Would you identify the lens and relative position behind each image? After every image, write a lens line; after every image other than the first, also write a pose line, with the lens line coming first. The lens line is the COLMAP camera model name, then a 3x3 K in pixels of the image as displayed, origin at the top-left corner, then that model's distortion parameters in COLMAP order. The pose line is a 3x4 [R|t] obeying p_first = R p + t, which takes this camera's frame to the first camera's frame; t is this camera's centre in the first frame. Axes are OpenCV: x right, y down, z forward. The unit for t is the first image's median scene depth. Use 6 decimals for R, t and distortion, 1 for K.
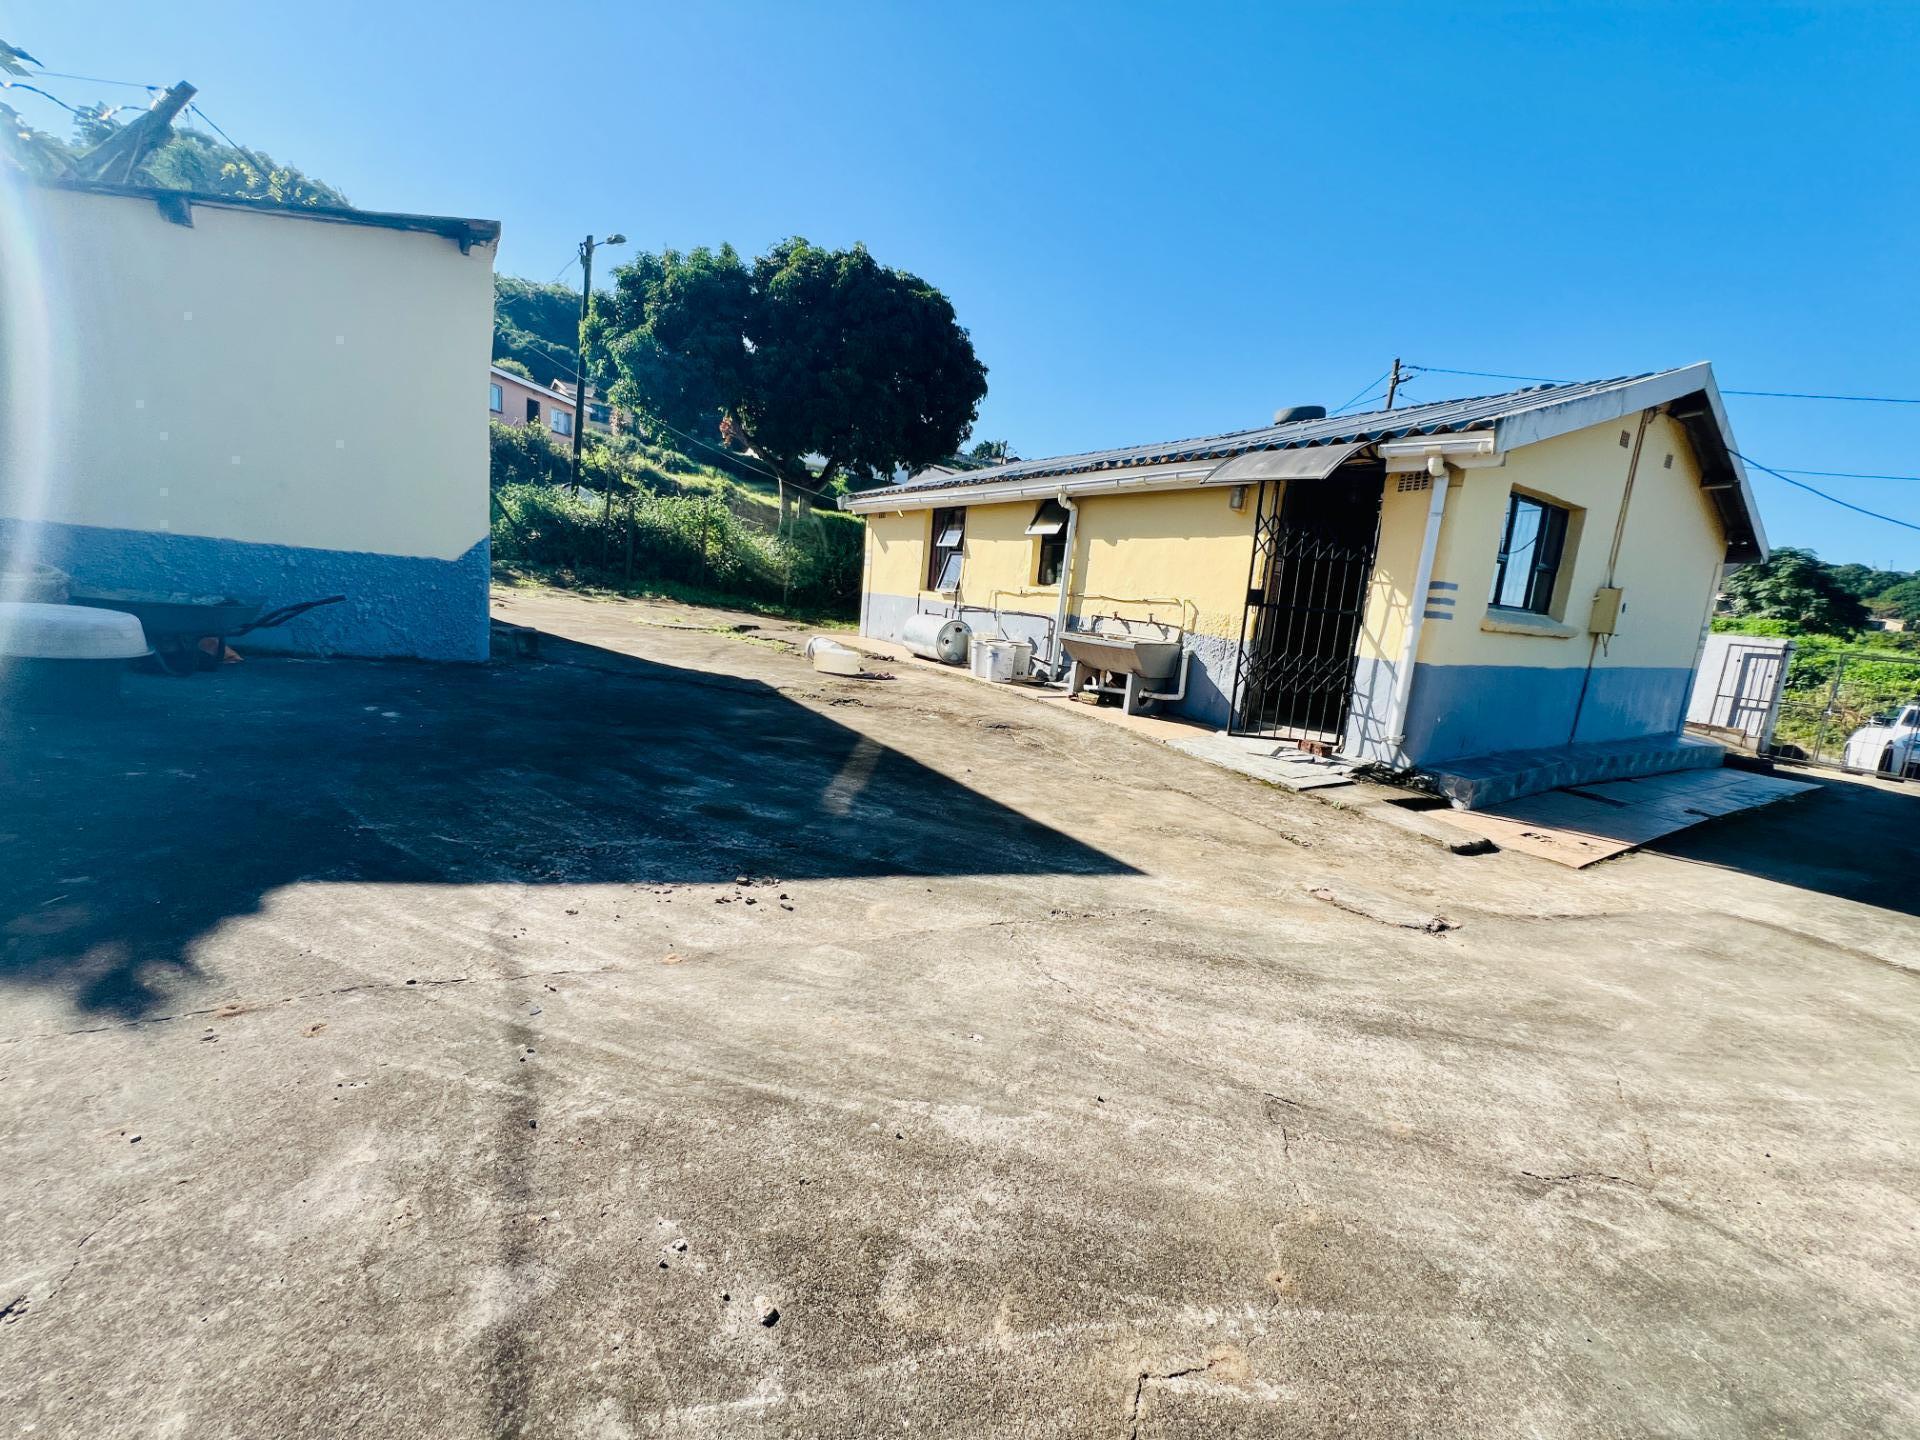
lens RADIAL K [[768.4, 0, 957.0], [0, 768.4, 717.2], [0, 0, 1]] dist [-0.002641, 0.001254]
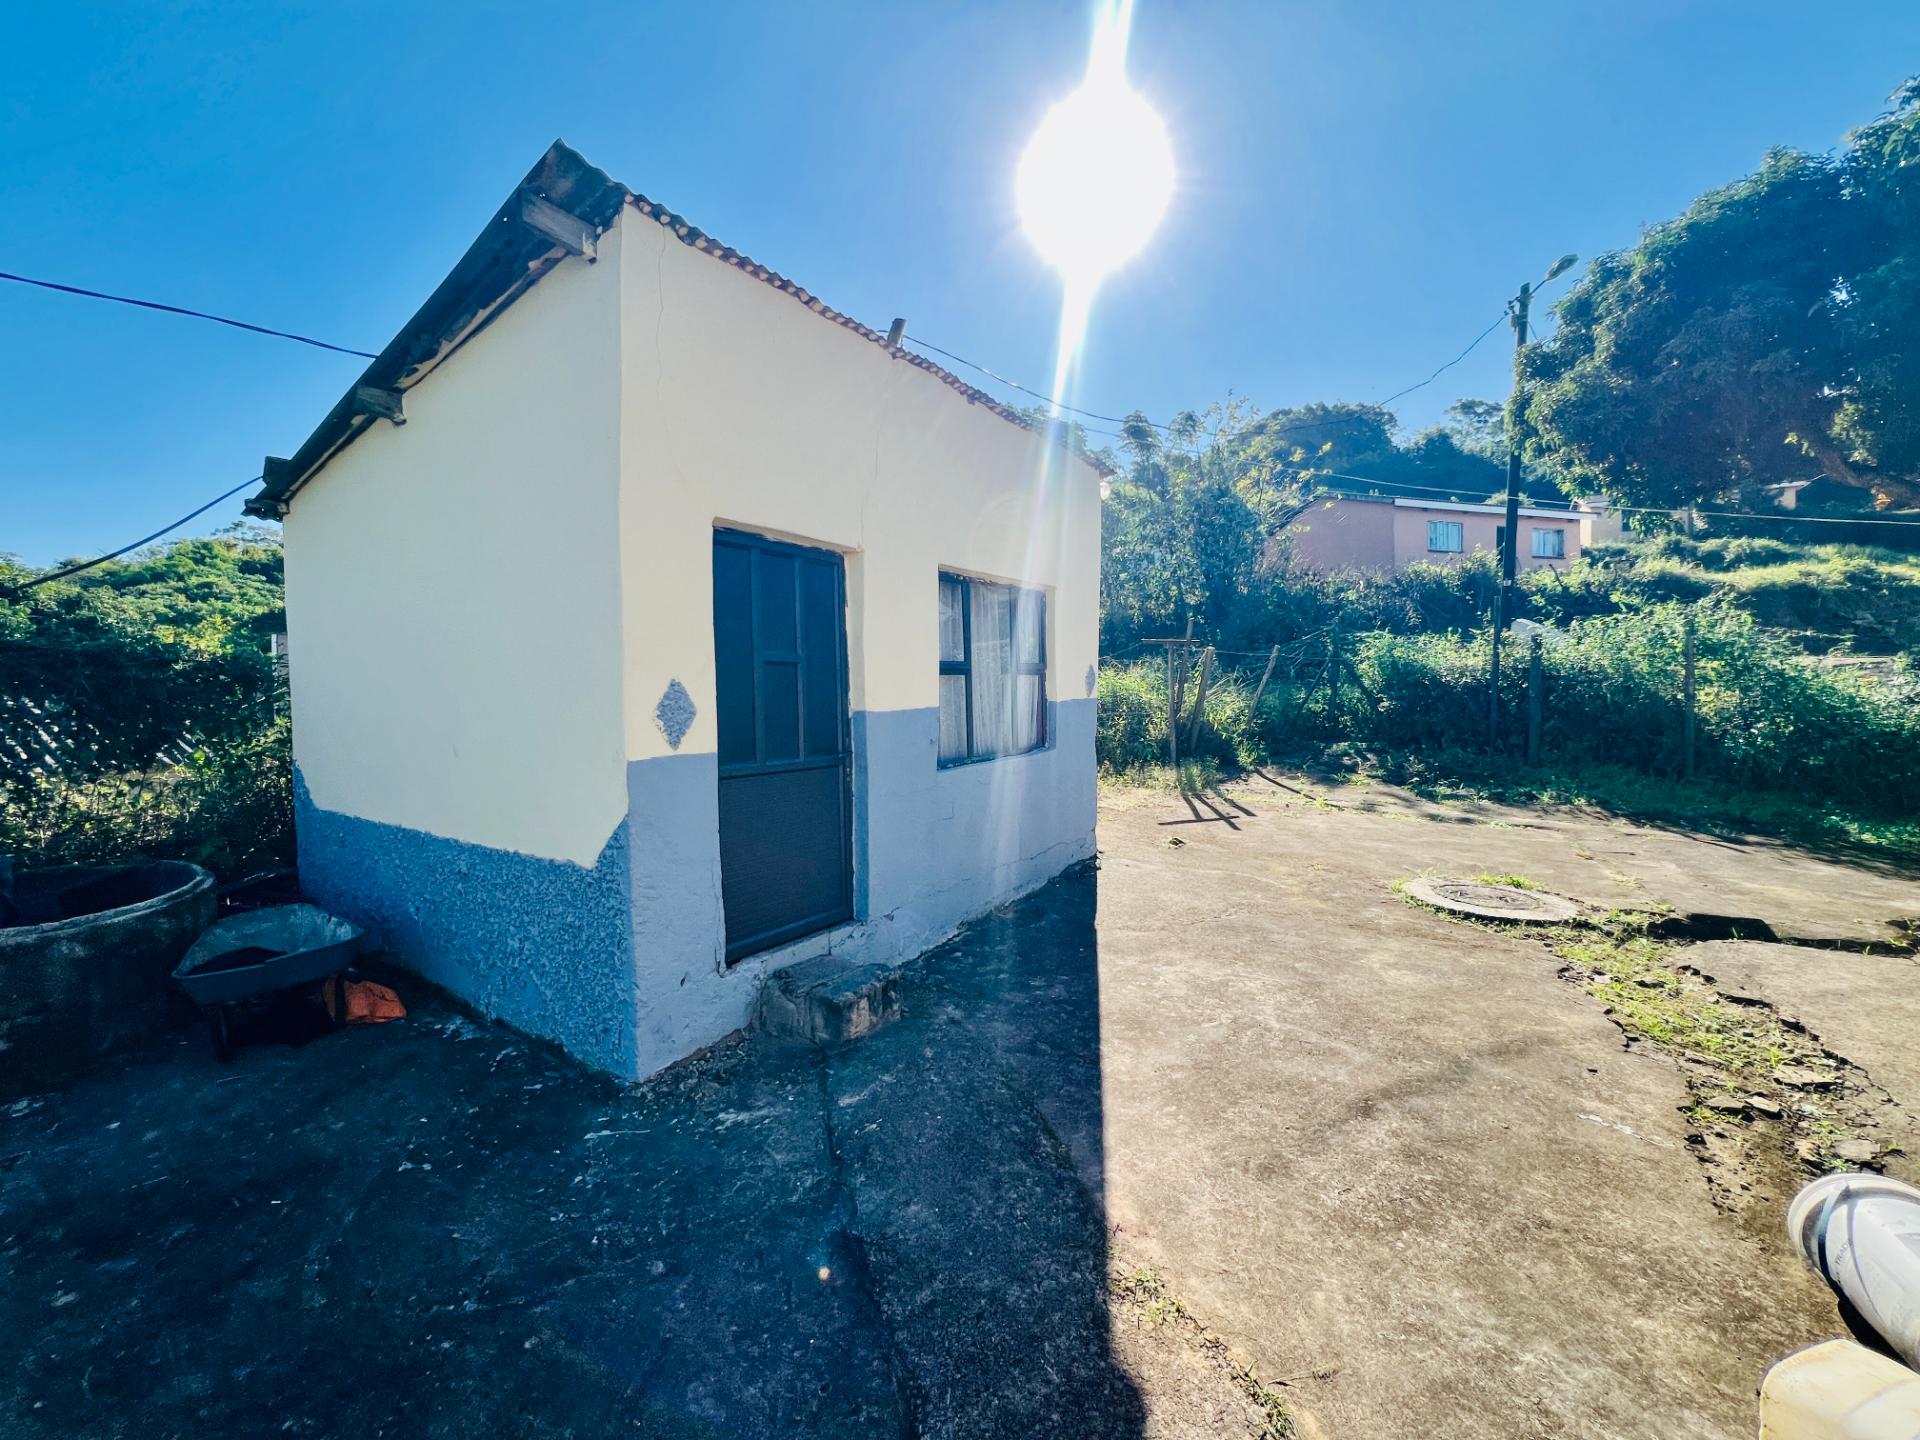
lens RADIAL K [[768.4, 0, 957.0], [0, 768.4, 717.2], [0, 0, 1]] dist [-0.002641, 0.001254]
pose [[0.370578, -0.069159, -0.926223, -0.041211], [-0.109931, 0.986949, -0.117676, -0.096594], [0.922273, 0.145429, 0.358139, 0.372004]]
